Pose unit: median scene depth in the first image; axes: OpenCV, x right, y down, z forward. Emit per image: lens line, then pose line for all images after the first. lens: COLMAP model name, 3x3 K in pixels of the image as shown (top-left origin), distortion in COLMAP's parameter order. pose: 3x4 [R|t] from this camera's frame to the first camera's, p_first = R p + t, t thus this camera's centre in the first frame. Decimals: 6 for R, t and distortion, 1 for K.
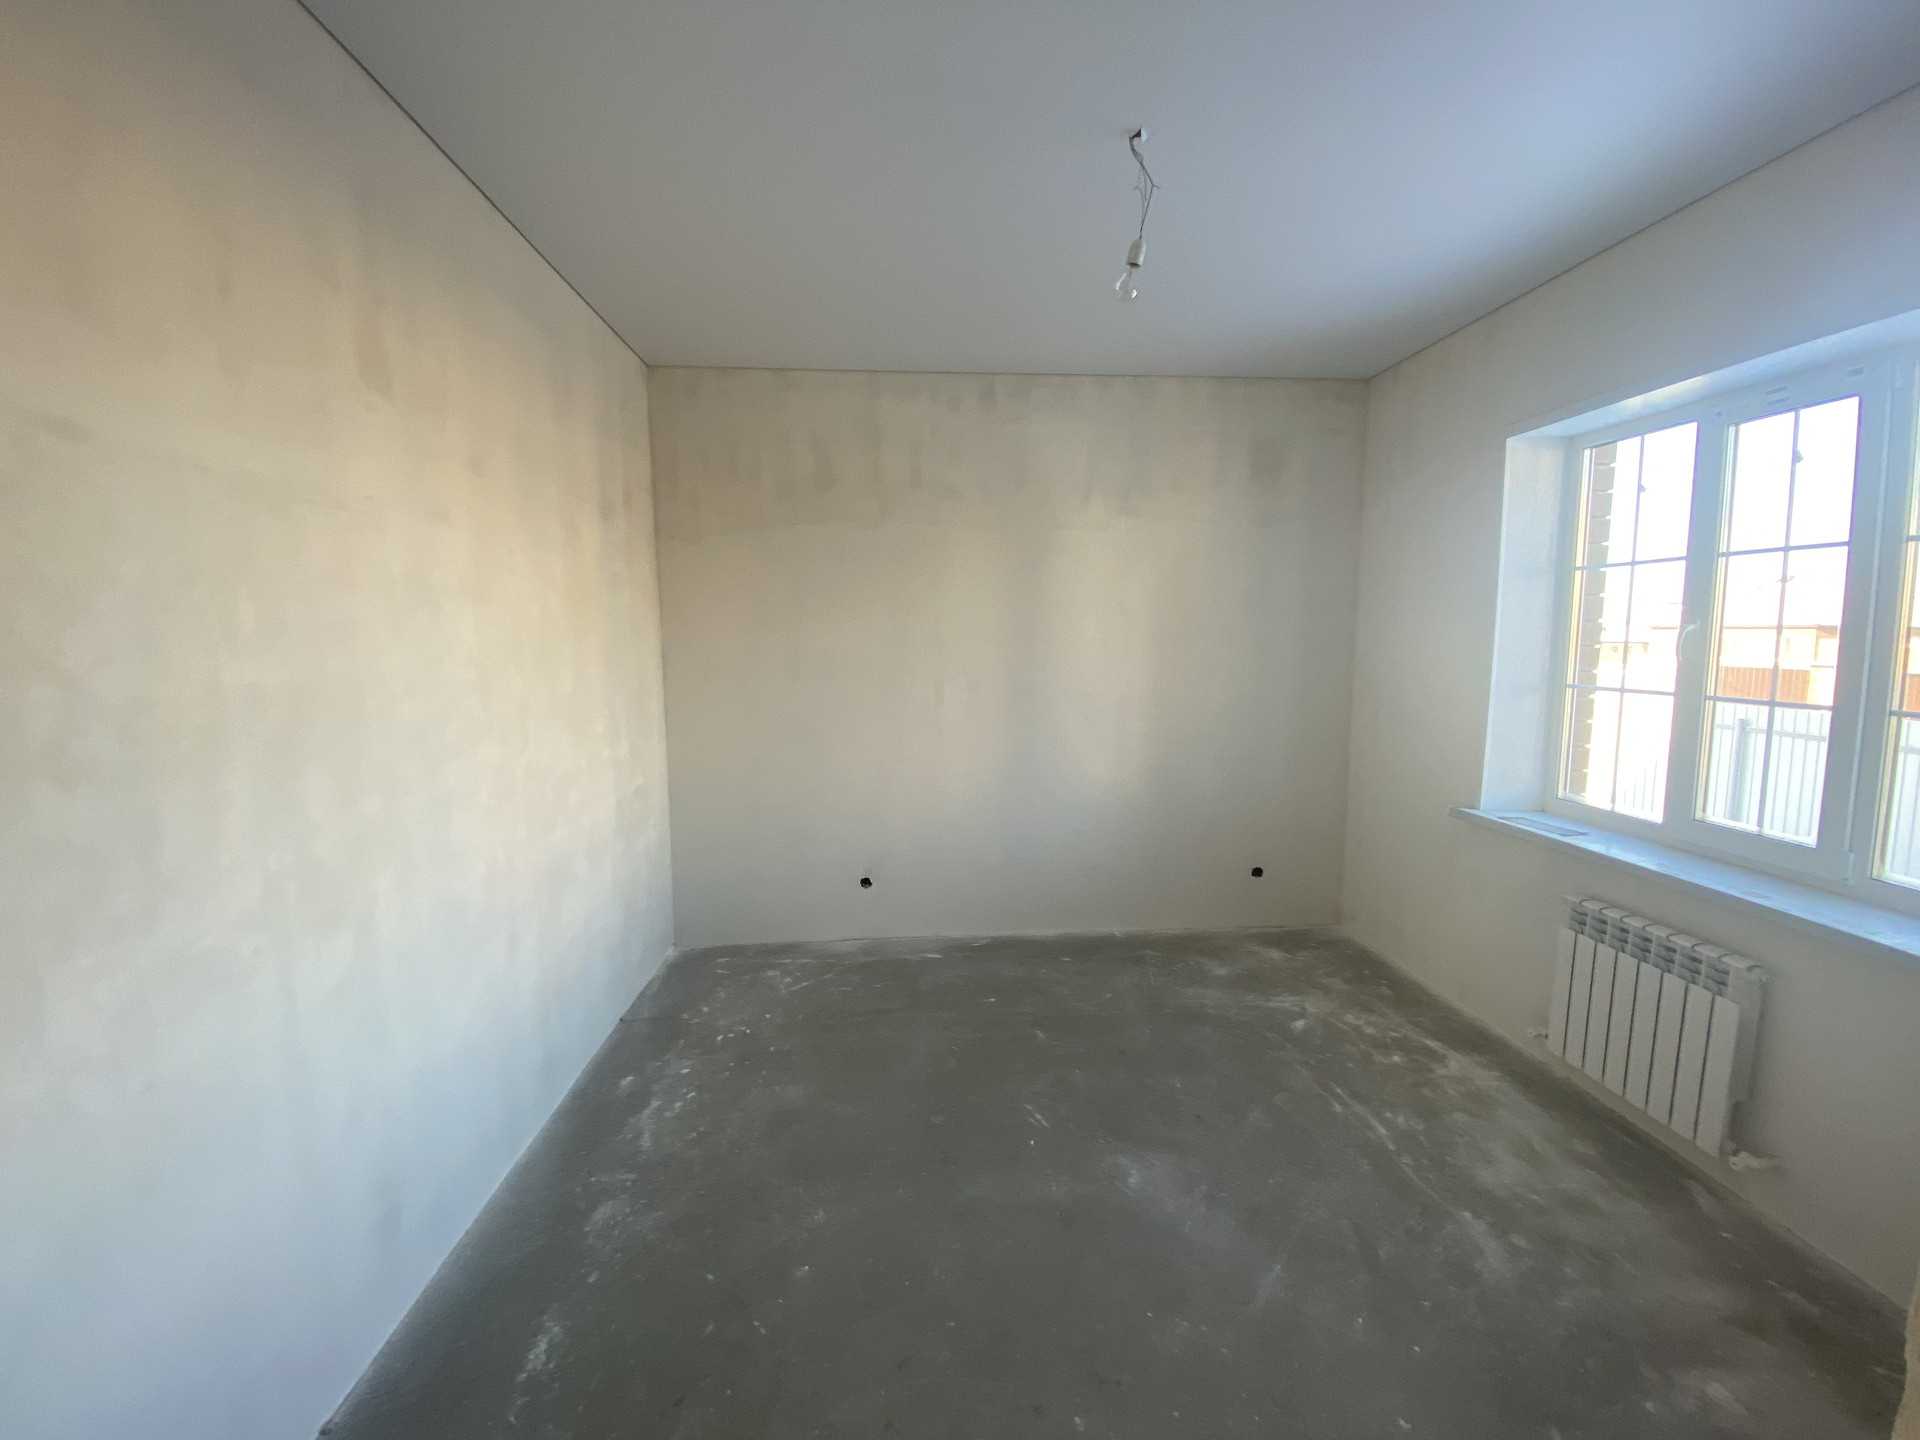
lens RADIAL K [[771.2, 0, 950.7], [0, 771.2, 720.0], [0, 0, 1]] dist [0.012717, -0.017115]
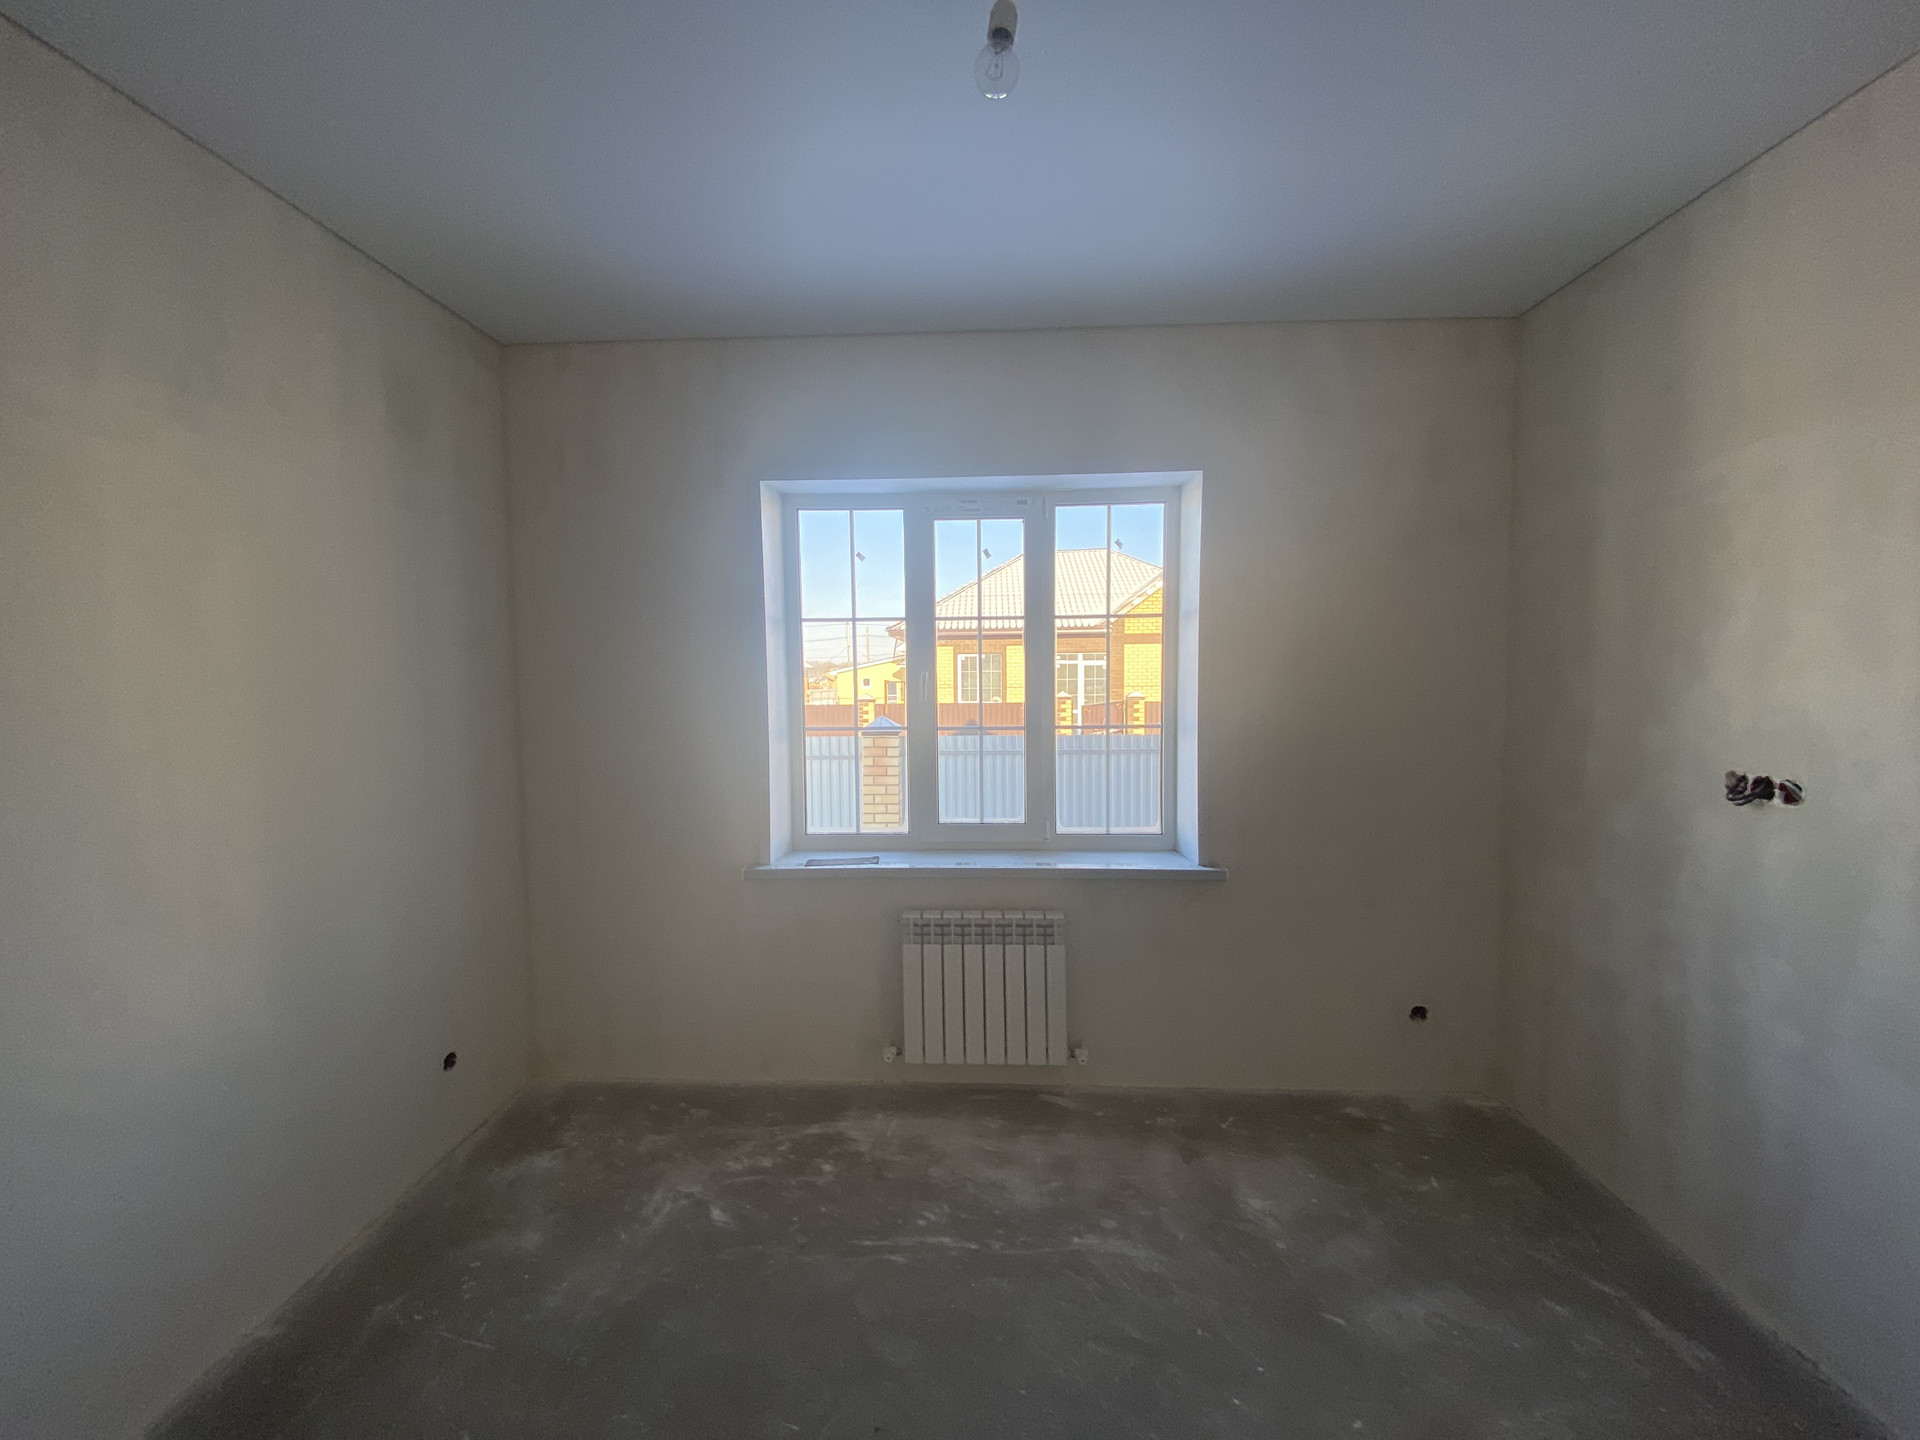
lens RADIAL K [[771.2, 0, 932.2], [0, 771.2, 714.3], [0, 0, 1]] dist [0.012717, -0.017115]
pose [[0.102683, -0.035263, 0.994089, -0.289438], [0.119913, 0.992522, 0.022821, -0.079367], [-0.987460, 0.116861, 0.106143, 0.853827]]
